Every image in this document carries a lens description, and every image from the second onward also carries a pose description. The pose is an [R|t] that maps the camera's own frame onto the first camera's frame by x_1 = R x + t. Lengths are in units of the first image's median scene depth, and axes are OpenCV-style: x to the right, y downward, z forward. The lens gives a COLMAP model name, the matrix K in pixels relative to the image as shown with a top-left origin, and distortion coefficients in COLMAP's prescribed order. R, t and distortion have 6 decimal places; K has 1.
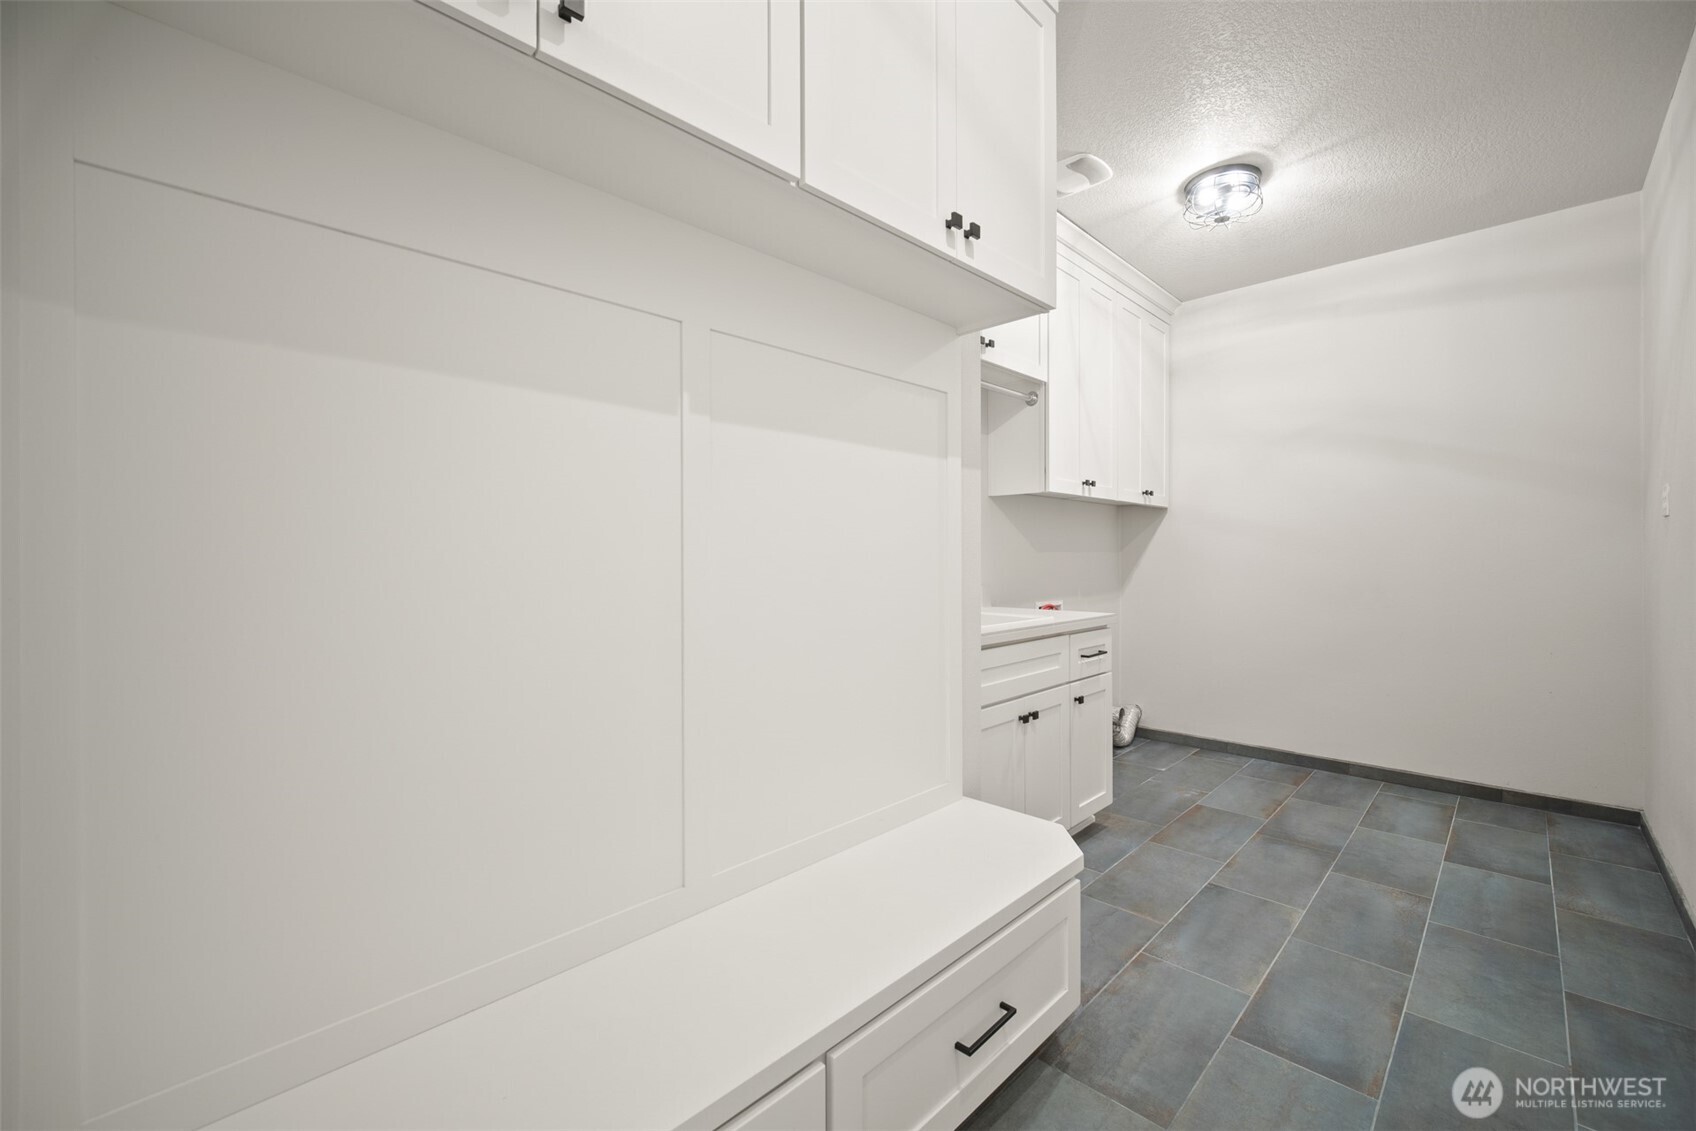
lens RADIAL K [[688.2, 0, 892.2], [0, 688.2, 554.7], [0, 0, 1]] dist [-0.003950, -0.000392]
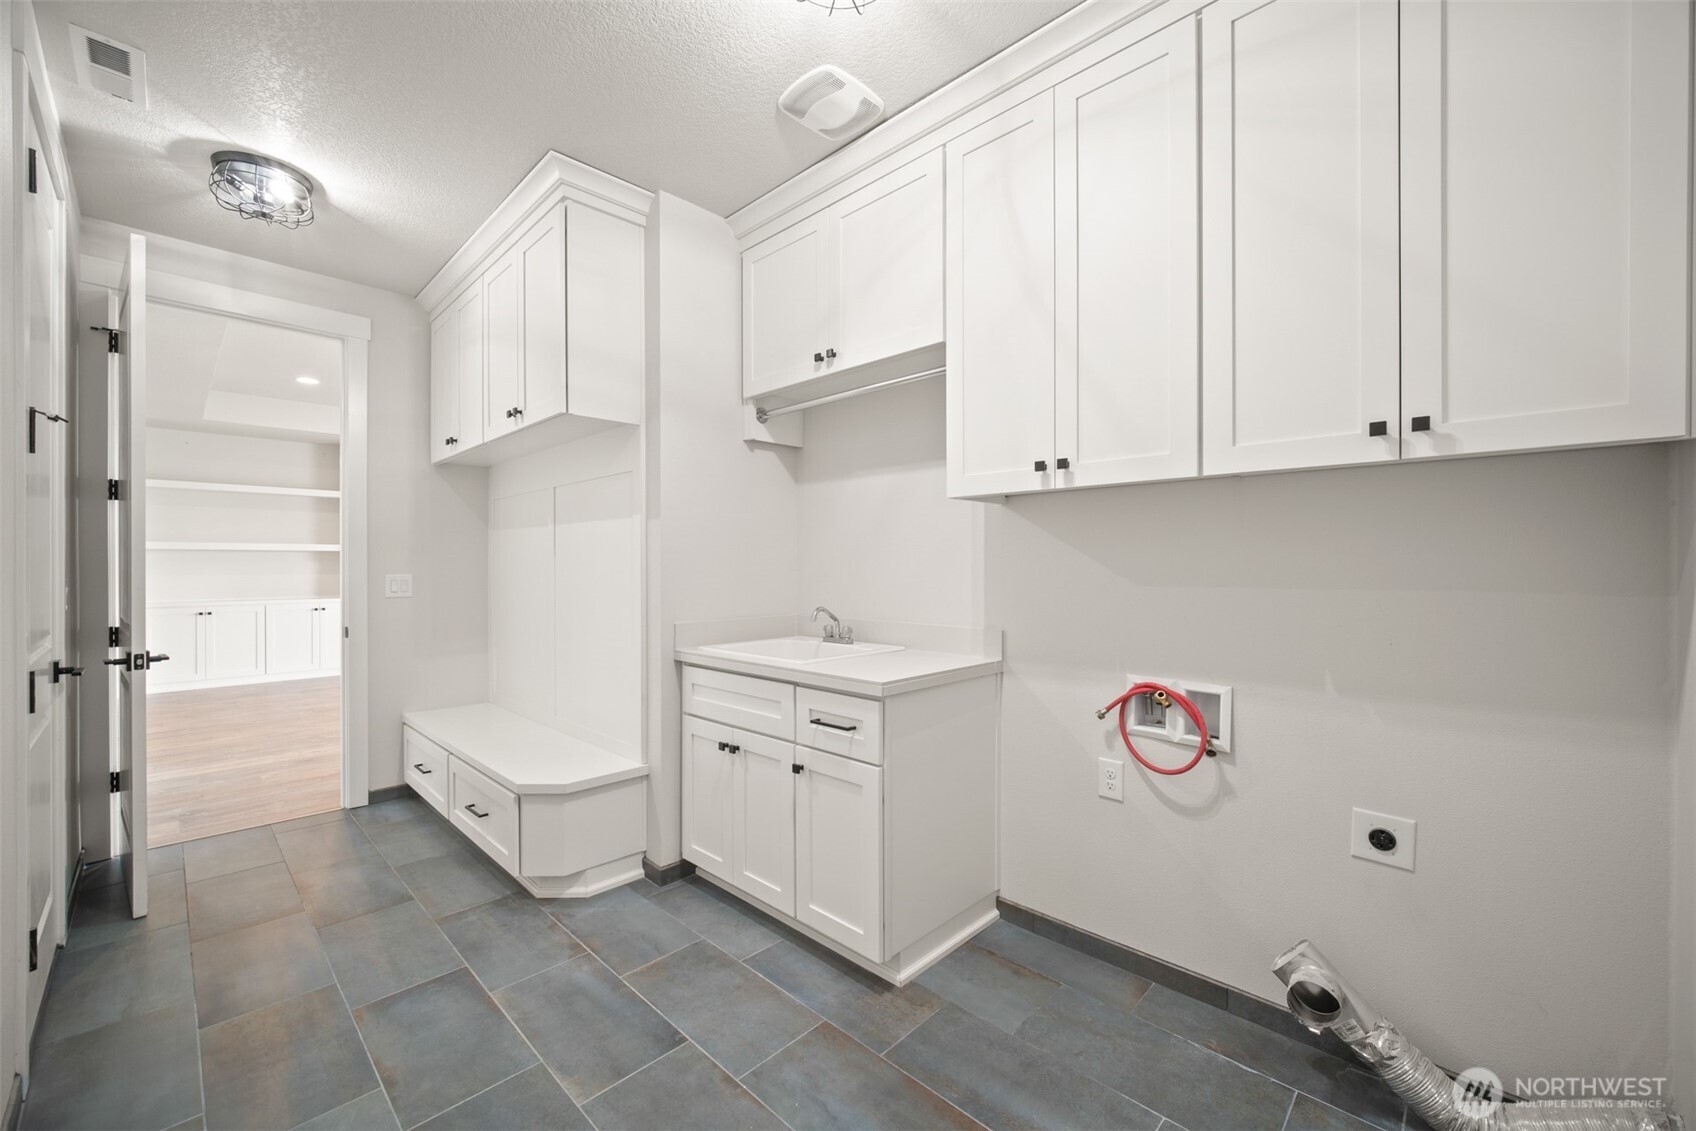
lens RADIAL K [[688.2, 0, 851.2], [0, 688.2, 567.1], [0, 0, 1]] dist [-0.003950, -0.000392]
pose [[-0.032308, 0.001871, -0.999476, 1.365156], [0.002277, 0.999996, 0.001798, -0.035554], [0.999475, -0.002218, -0.032312, 1.374867]]
